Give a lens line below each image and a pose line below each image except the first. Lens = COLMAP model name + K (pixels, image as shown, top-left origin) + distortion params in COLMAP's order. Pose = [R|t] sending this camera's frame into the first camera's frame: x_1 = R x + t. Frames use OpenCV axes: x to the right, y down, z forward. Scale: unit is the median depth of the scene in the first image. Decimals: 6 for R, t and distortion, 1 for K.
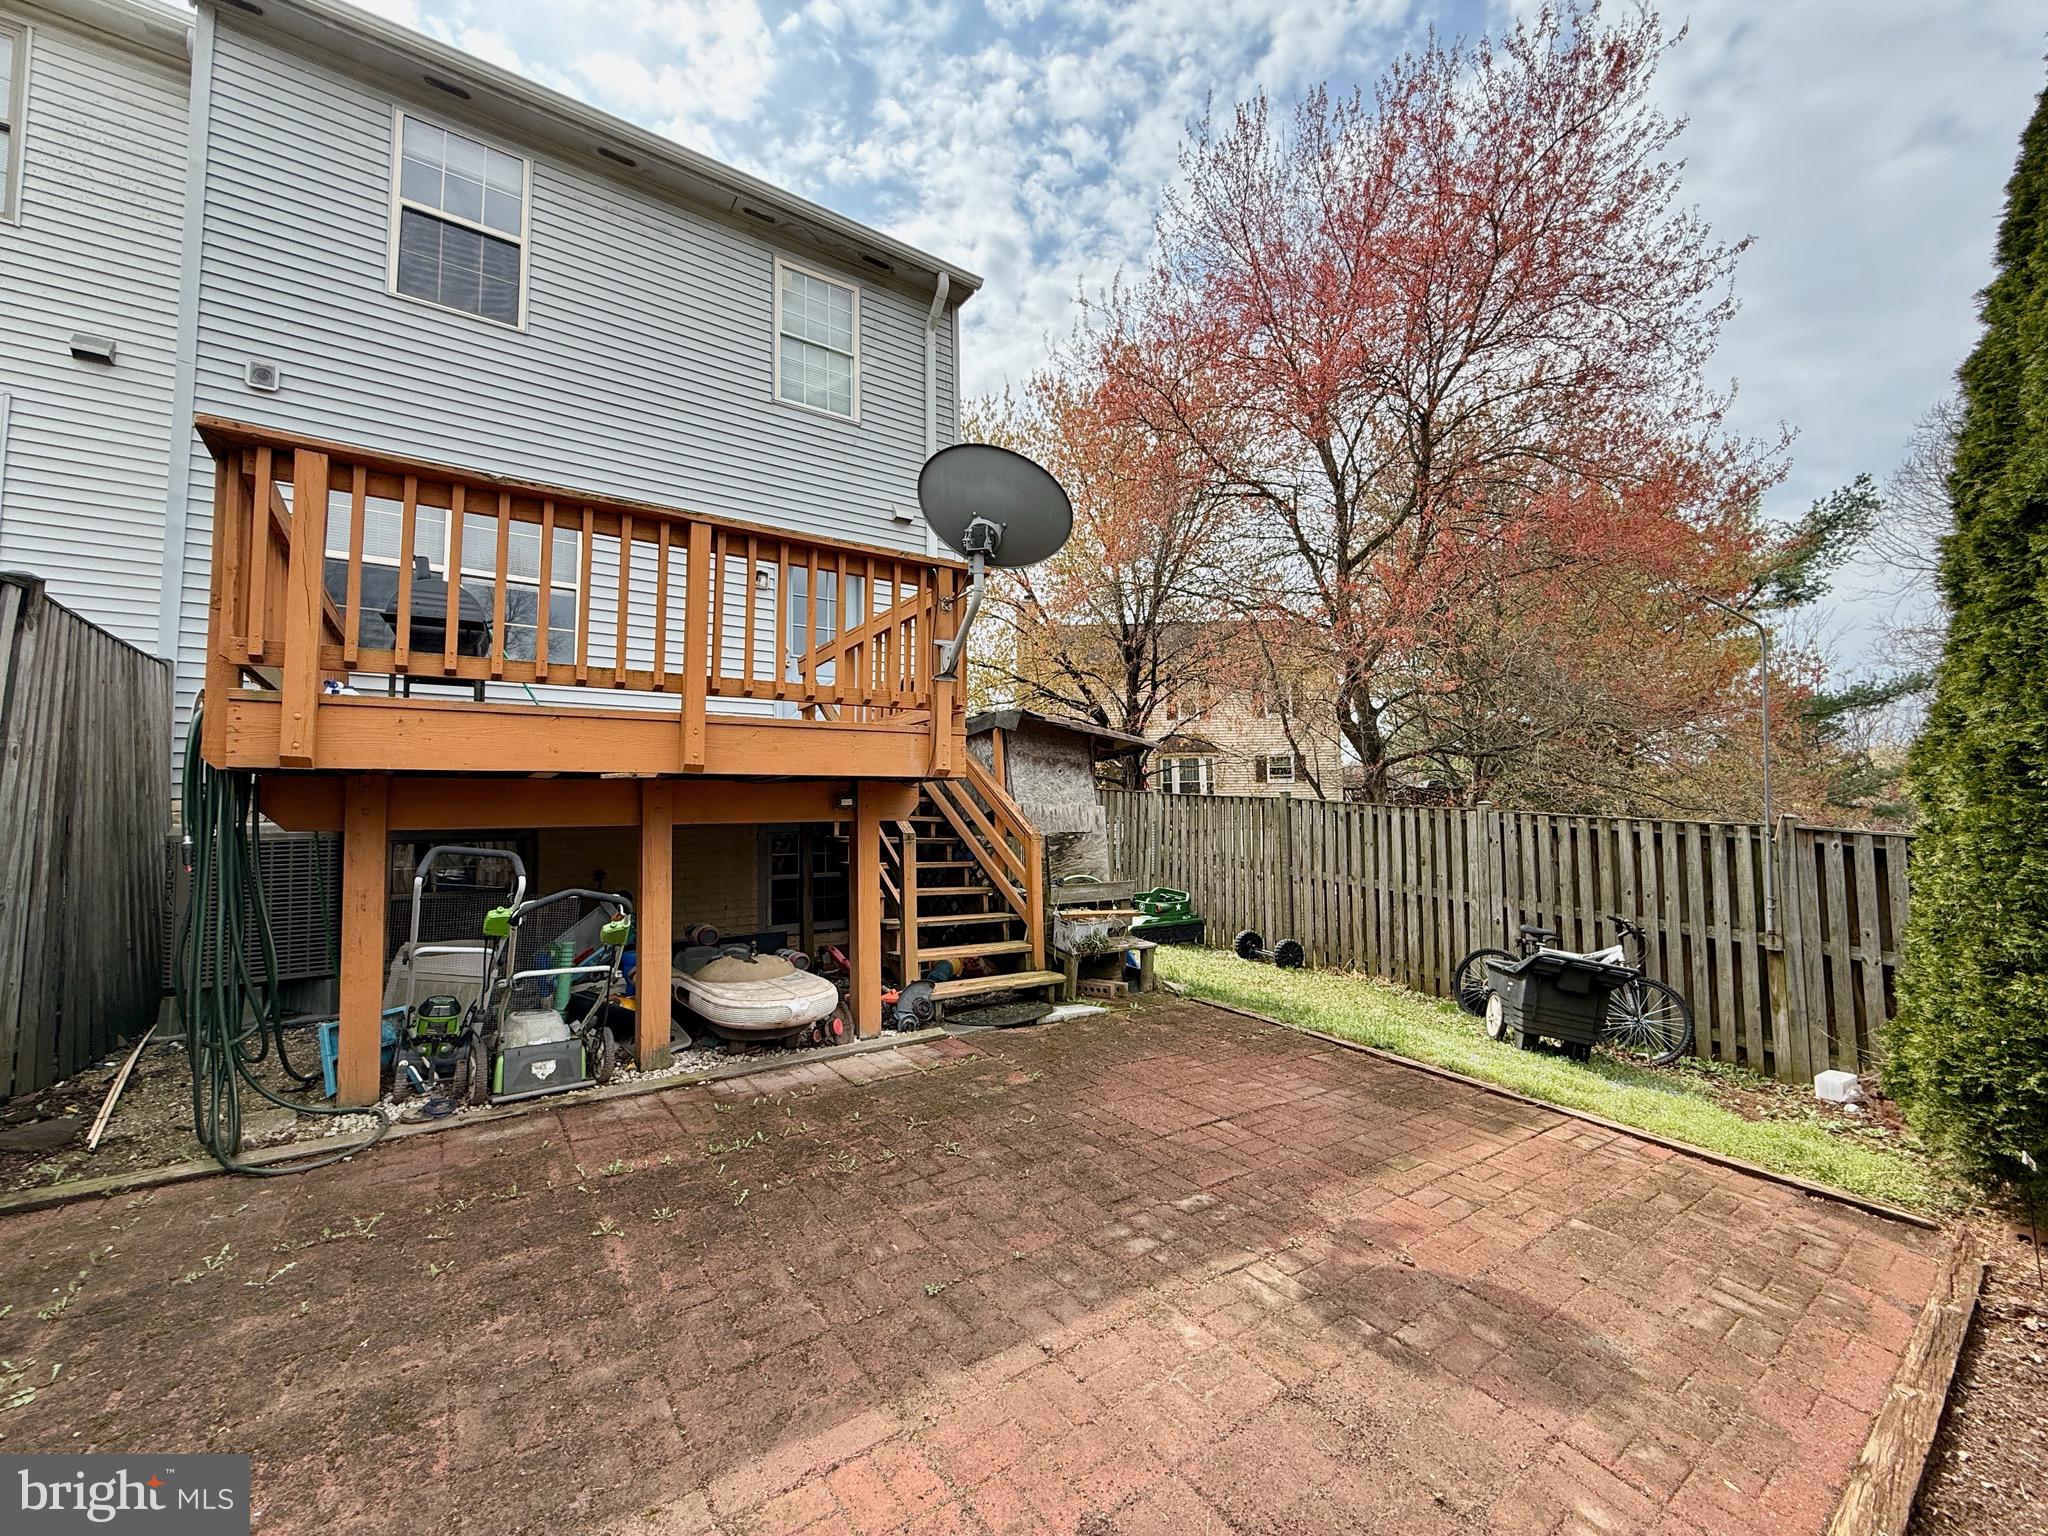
lens RADIAL K [[815.8, 0, 1019.3], [0, 815.8, 768.9], [0, 0, 1]] dist [0.000227, -0.000172]
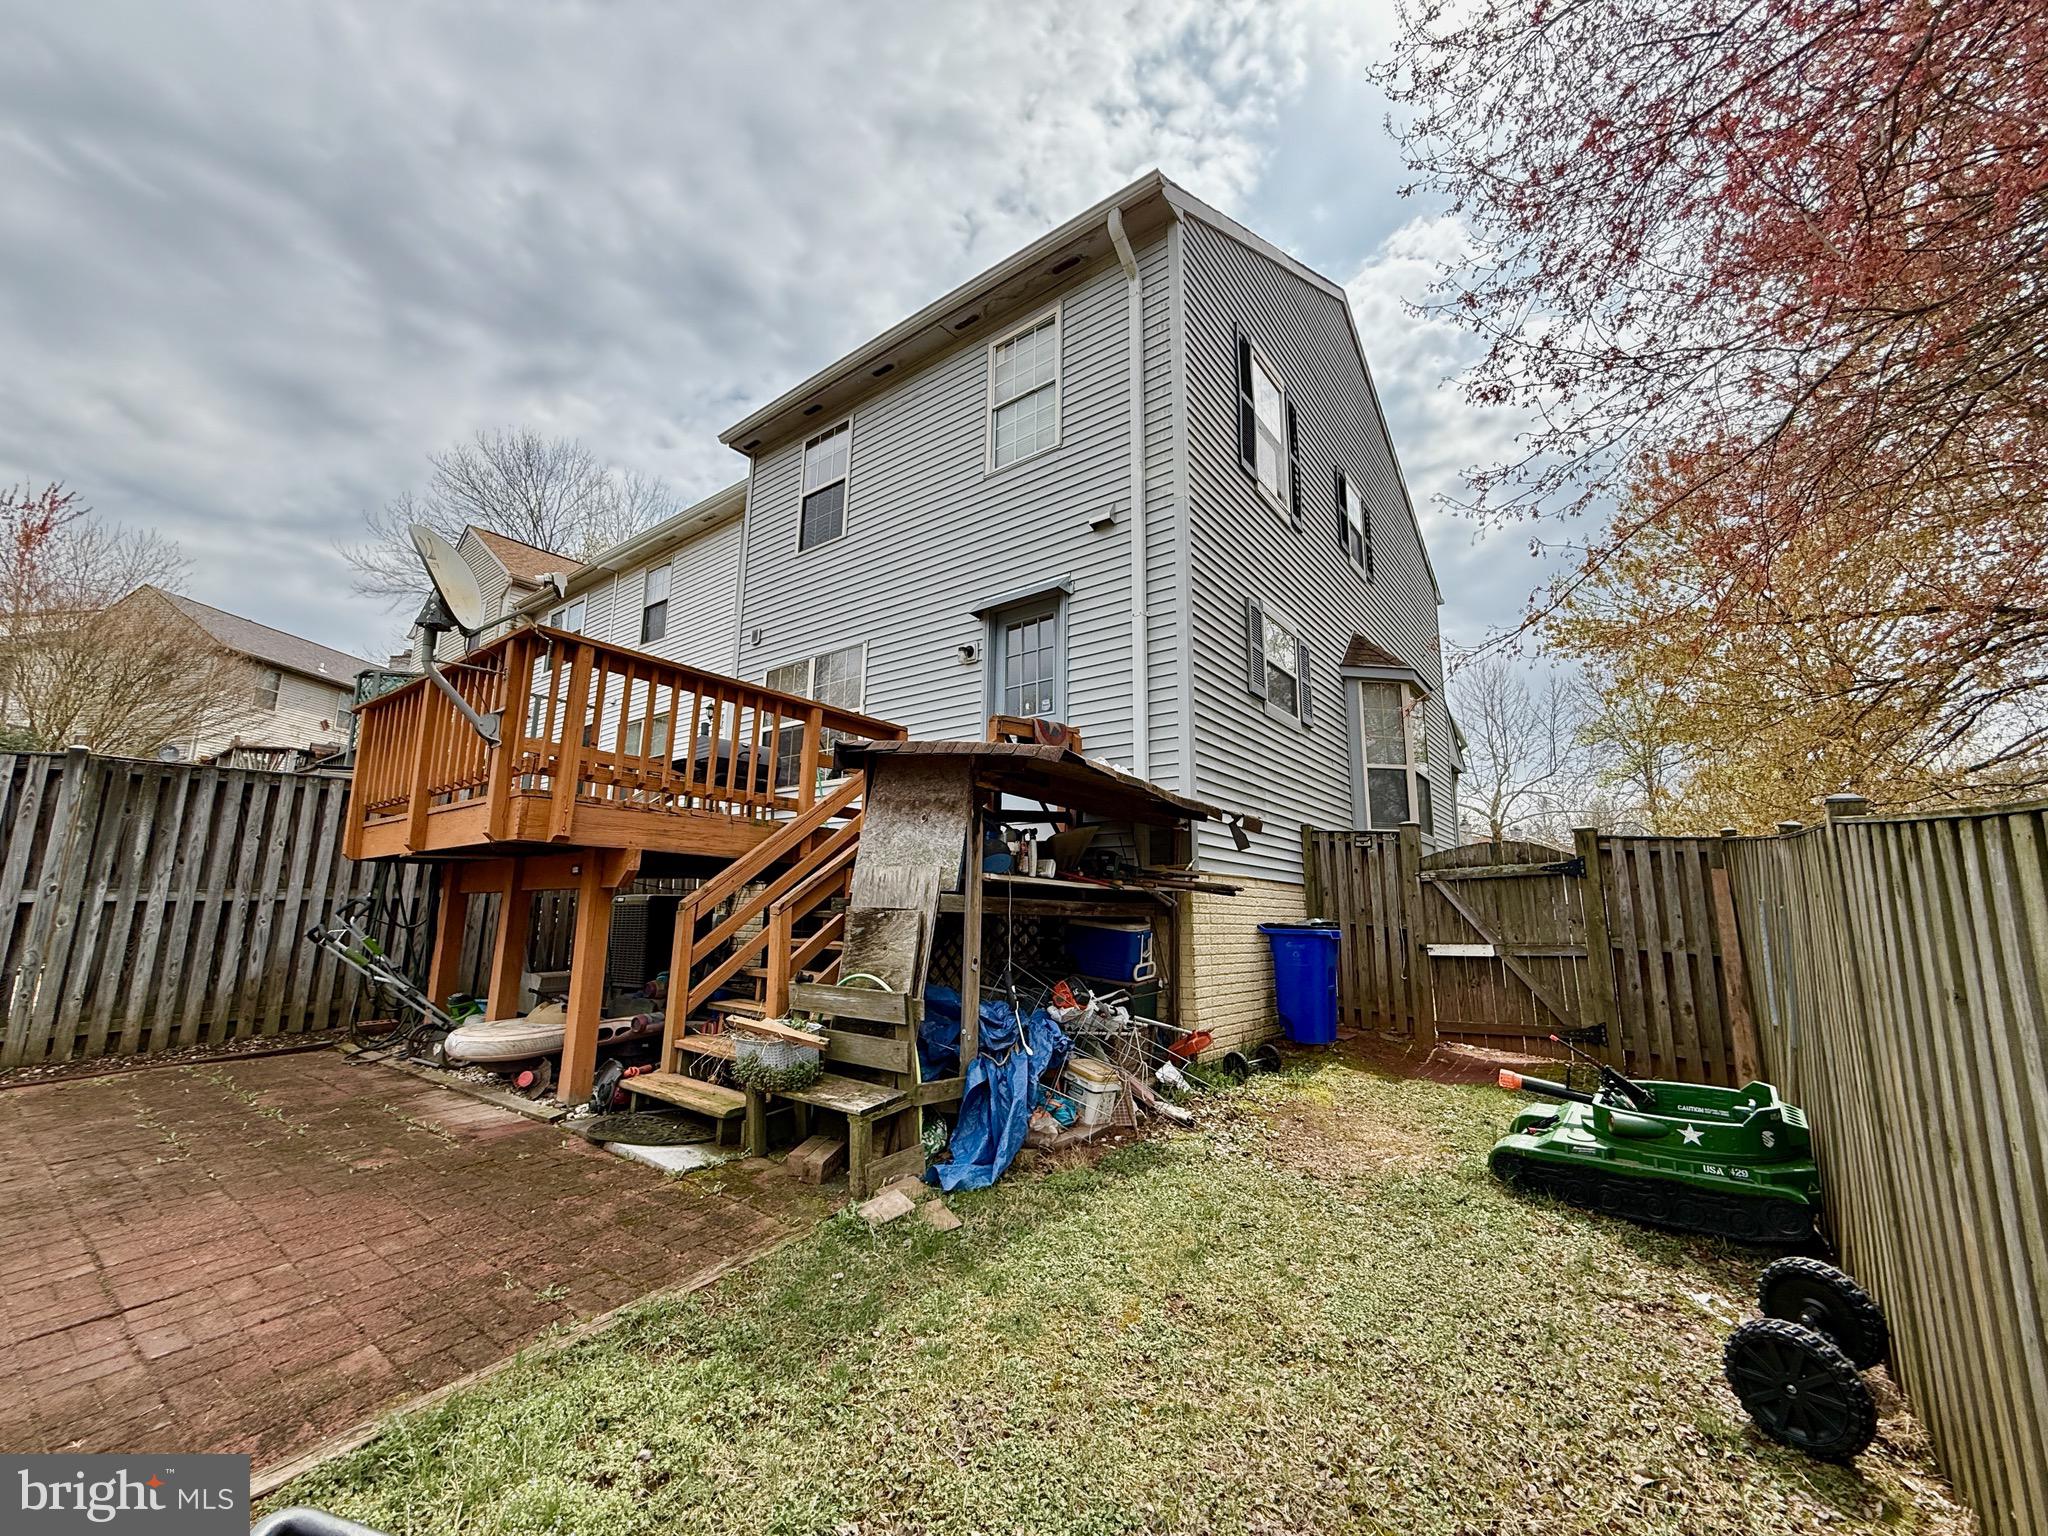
lens RADIAL K [[815.8, 0, 1019.3], [0, 815.8, 768.9], [0, 0, 1]] dist [0.000227, -0.000172]
pose [[0.302382, -0.155701, -0.940384, 0.601798], [0.040819, 0.987779, -0.150423, 0.056947], [0.952312, 0.007099, 0.305042, 0.735935]]
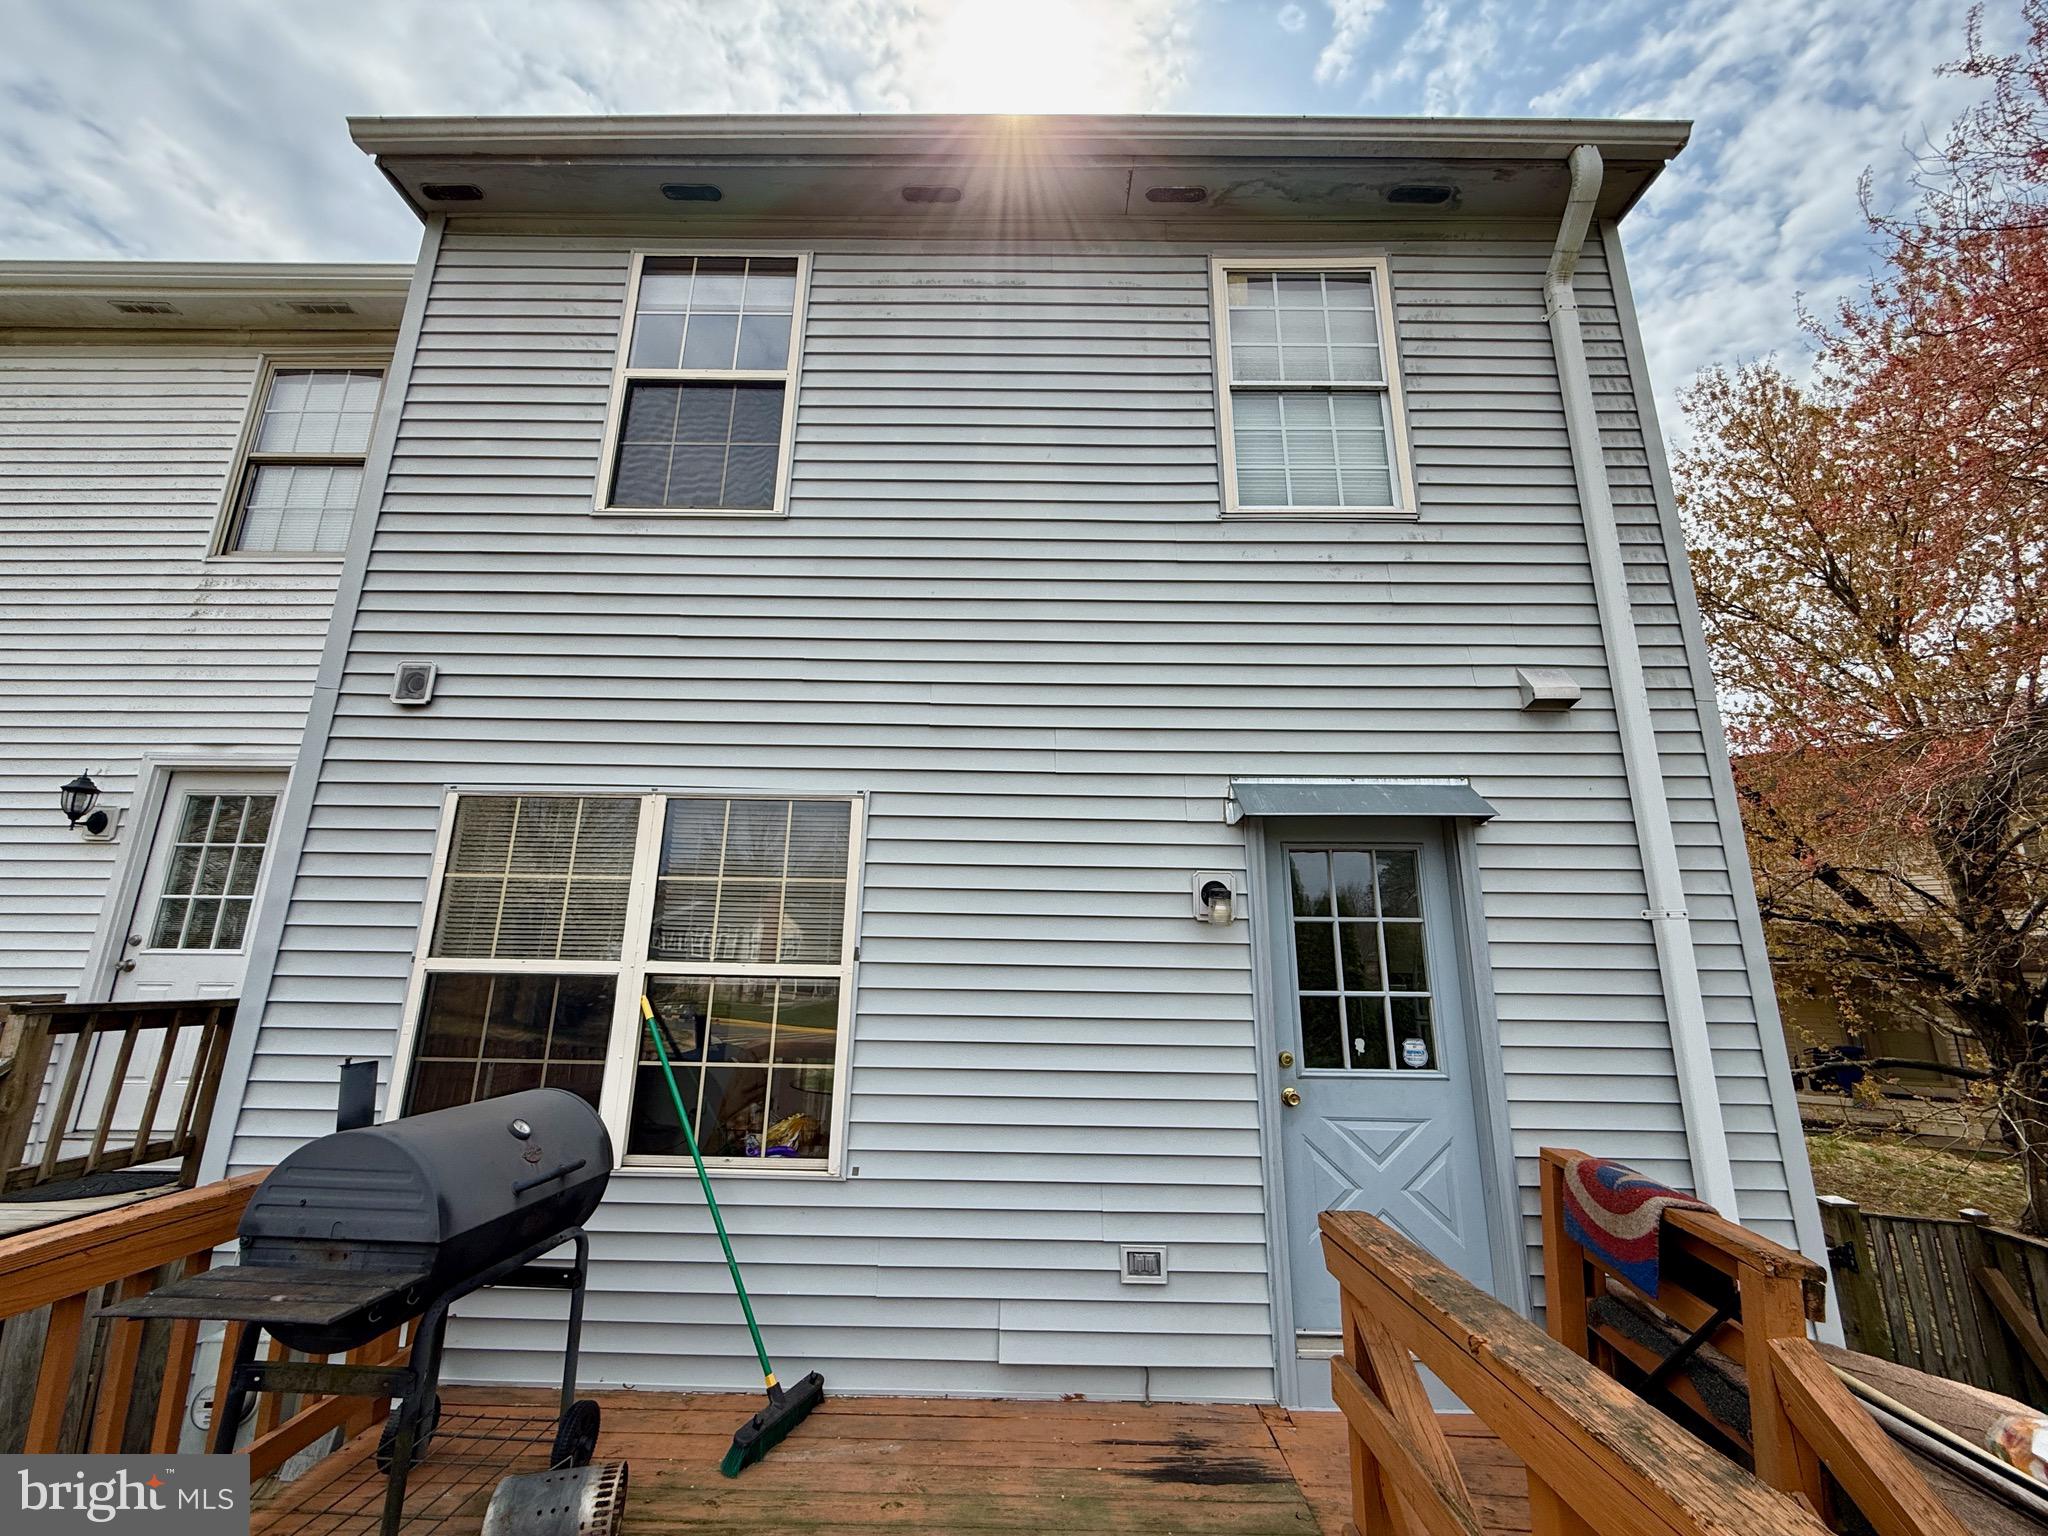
lens RADIAL K [[815.8, 0, 1019.3], [0, 815.8, 768.9], [0, 0, 1]] dist [0.000227, -0.000172]
pose [[0.815749, -0.110618, -0.567729, -0.142212], [0.009361, 0.983938, -0.178263, -0.219284], [0.578330, 0.140103, 0.803683, 0.563638]]
